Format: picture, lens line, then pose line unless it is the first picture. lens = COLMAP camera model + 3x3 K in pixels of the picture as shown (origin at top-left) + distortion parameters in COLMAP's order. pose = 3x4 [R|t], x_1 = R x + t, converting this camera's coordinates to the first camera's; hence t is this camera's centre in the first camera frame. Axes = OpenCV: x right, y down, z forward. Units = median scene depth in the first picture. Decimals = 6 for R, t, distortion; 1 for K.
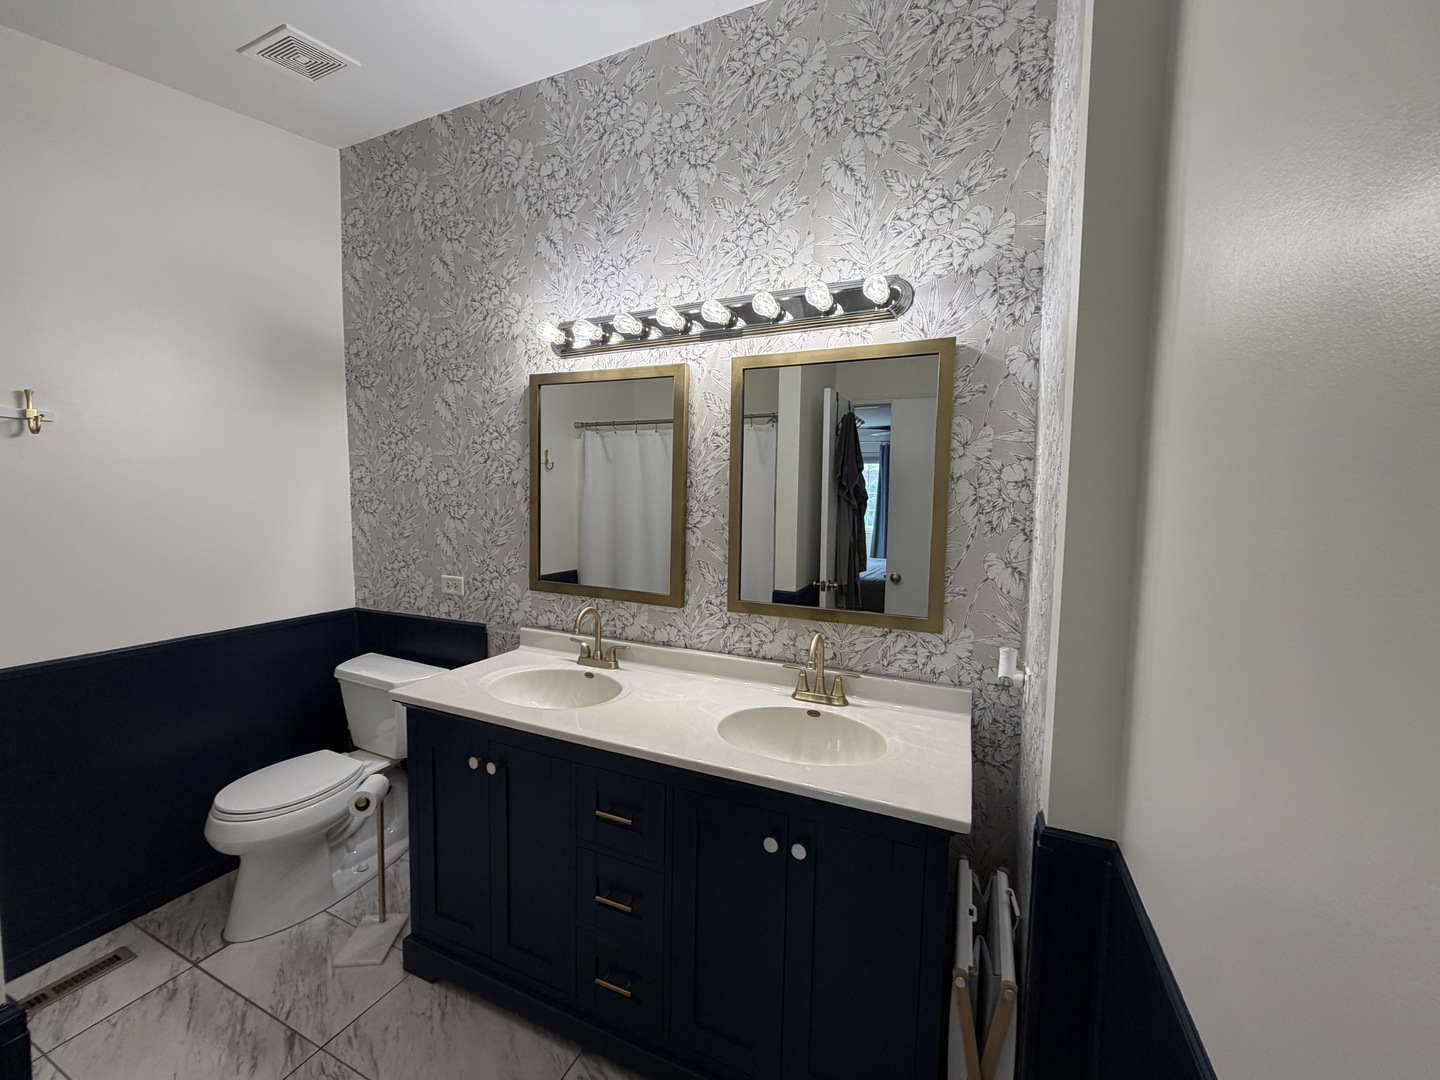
lens RADIAL K [[572.5, 0, 714.0], [0, 572.5, 536.1], [0, 0, 1]] dist [-0.000361, 0.000217]
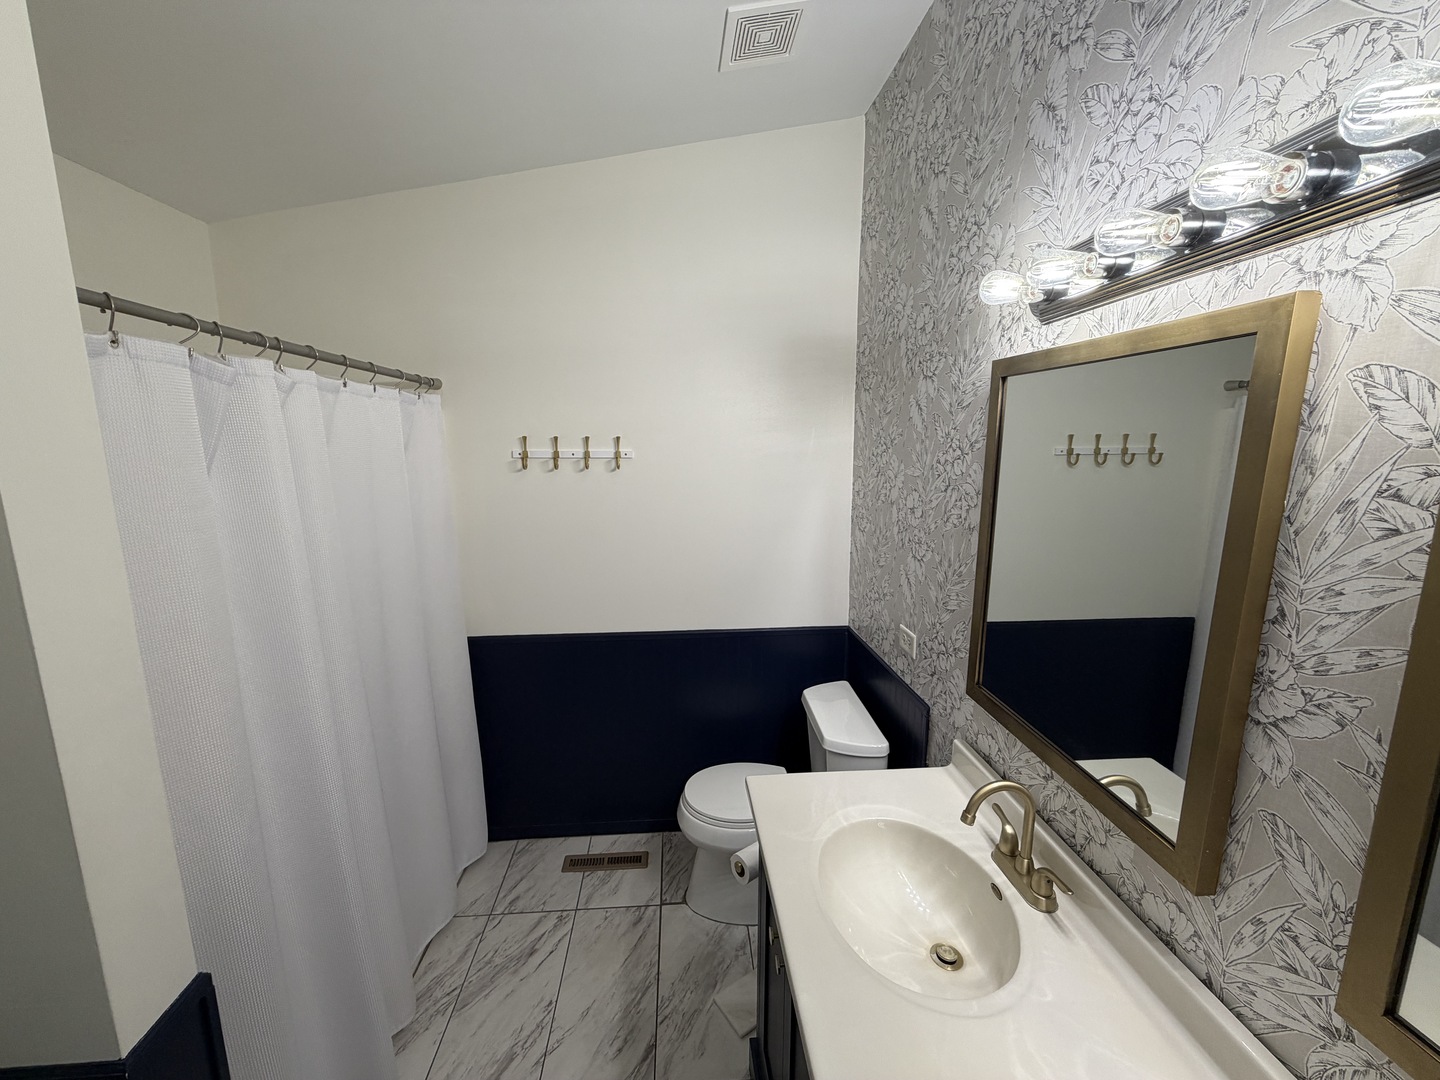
lens RADIAL K [[572.5, 0, 718.7], [0, 572.5, 538.4], [0, 0, 1]] dist [-0.000361, 0.000217]
pose [[0.476030, 0.130724, -0.869659, 0.099892], [-0.049881, 0.991312, 0.121706, -0.159431], [0.878013, -0.014556, 0.478415, 0.462819]]
